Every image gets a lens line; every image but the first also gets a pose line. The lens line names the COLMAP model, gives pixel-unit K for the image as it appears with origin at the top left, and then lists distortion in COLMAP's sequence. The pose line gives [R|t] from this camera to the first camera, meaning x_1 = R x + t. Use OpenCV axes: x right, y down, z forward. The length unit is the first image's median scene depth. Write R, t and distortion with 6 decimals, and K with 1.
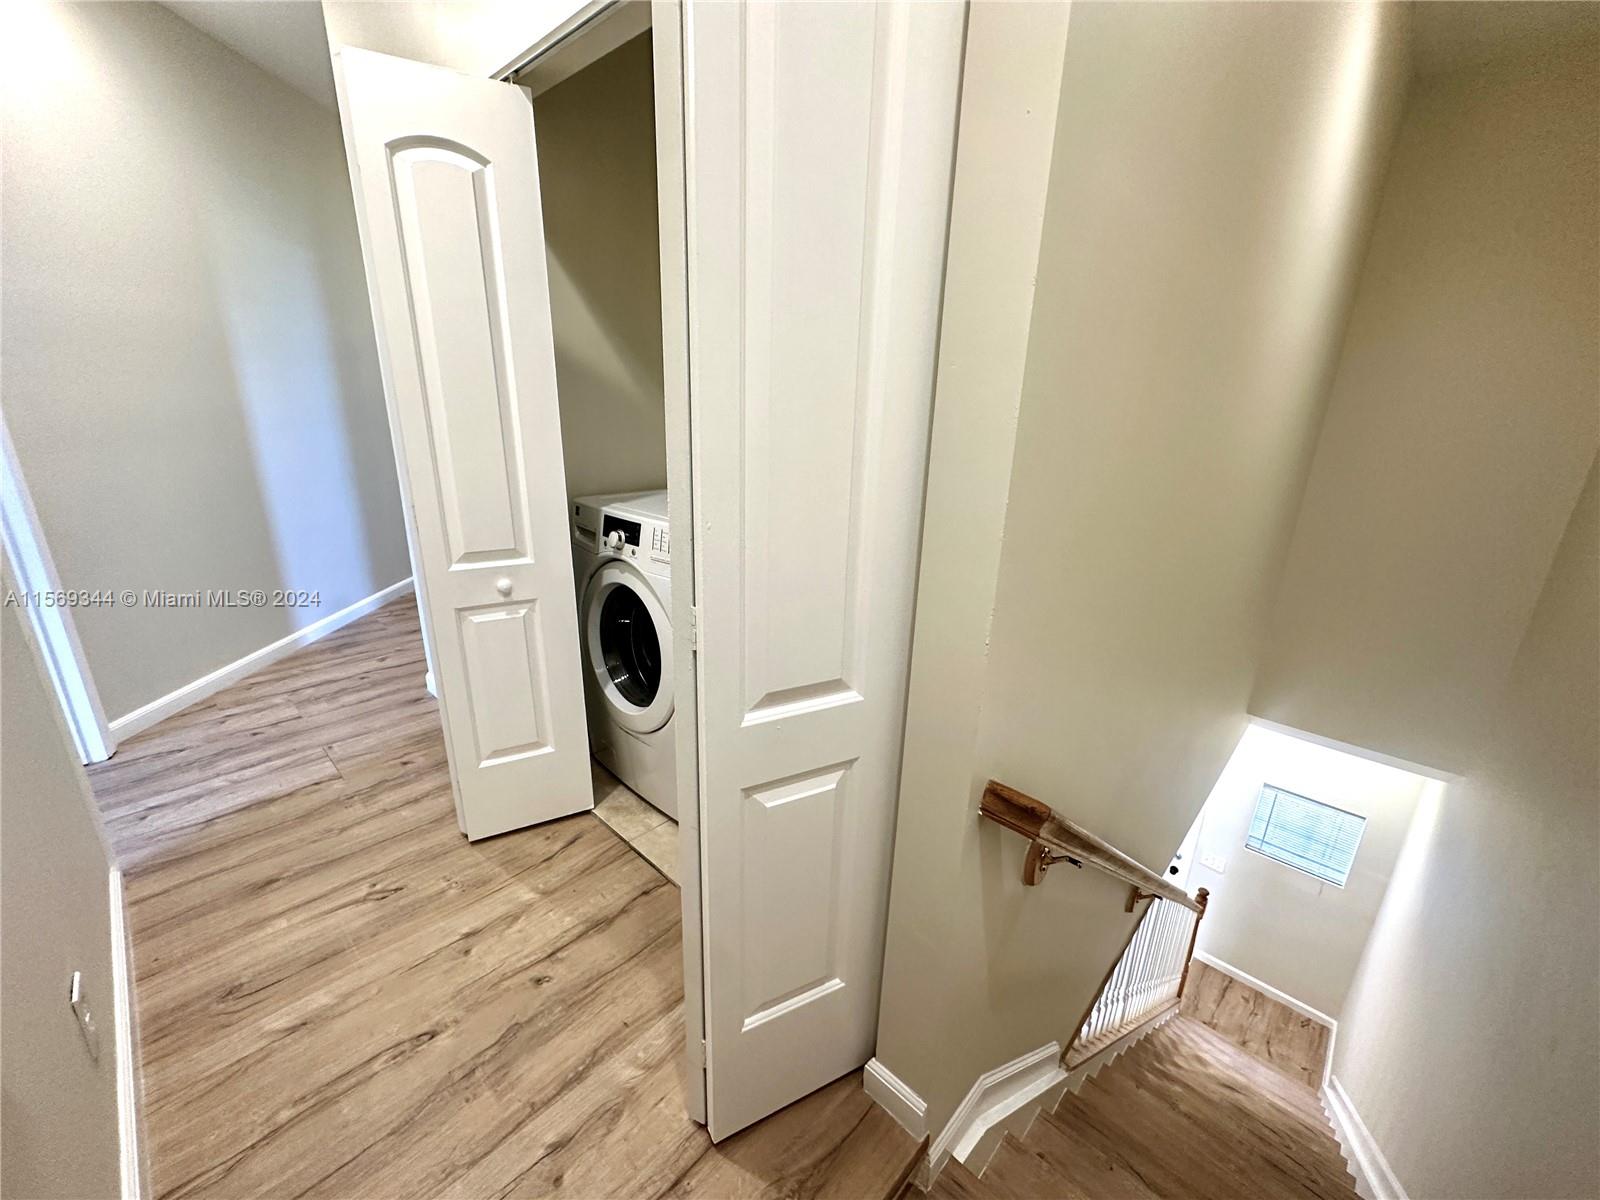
lens RADIAL K [[638.1, 0, 796.8], [0, 638.1, 594.8], [0, 0, 1]] dist [-0.003812, 0.000752]
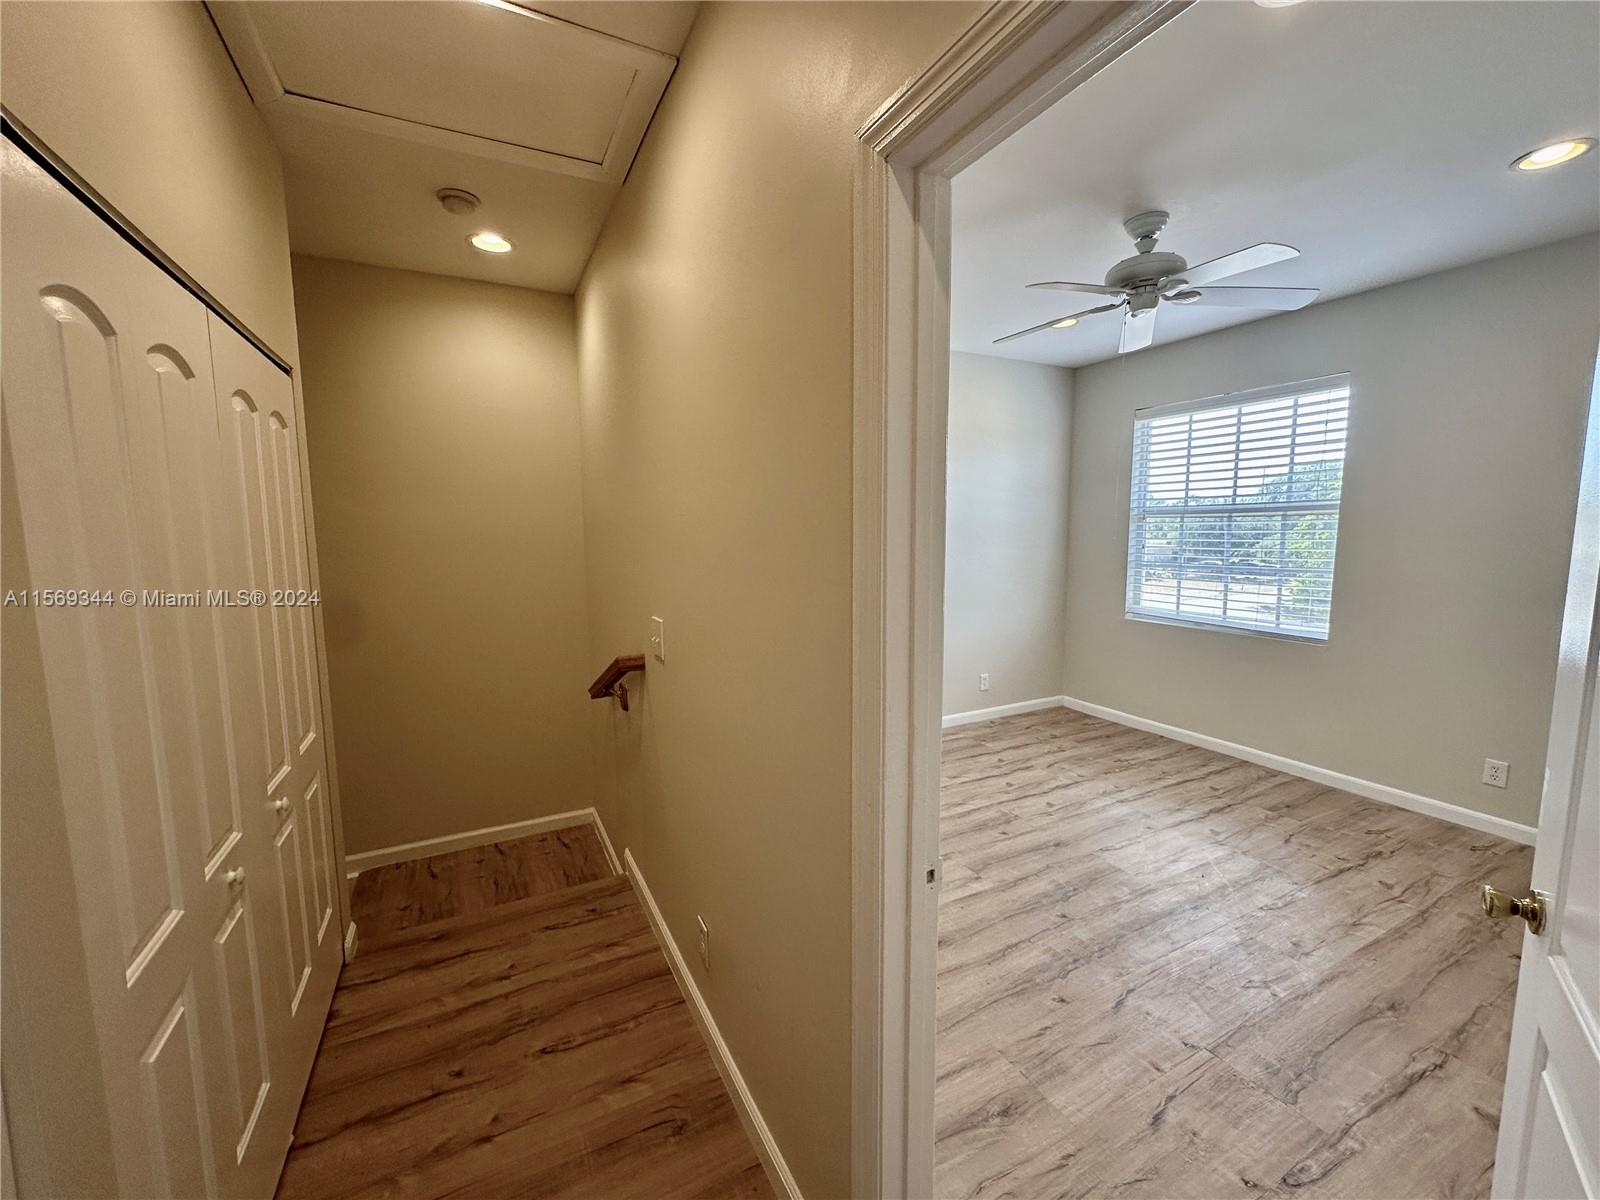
lens RADIAL K [[638.1, 0, 799.7], [0, 638.1, 596.9], [0, 0, 1]] dist [-0.003812, 0.000752]
pose [[-0.942649, -0.059195, 0.328496, -1.494789], [0.081237, 0.913869, 0.397798, -0.703662], [-0.323750, 0.401670, -0.856649, 1.614904]]
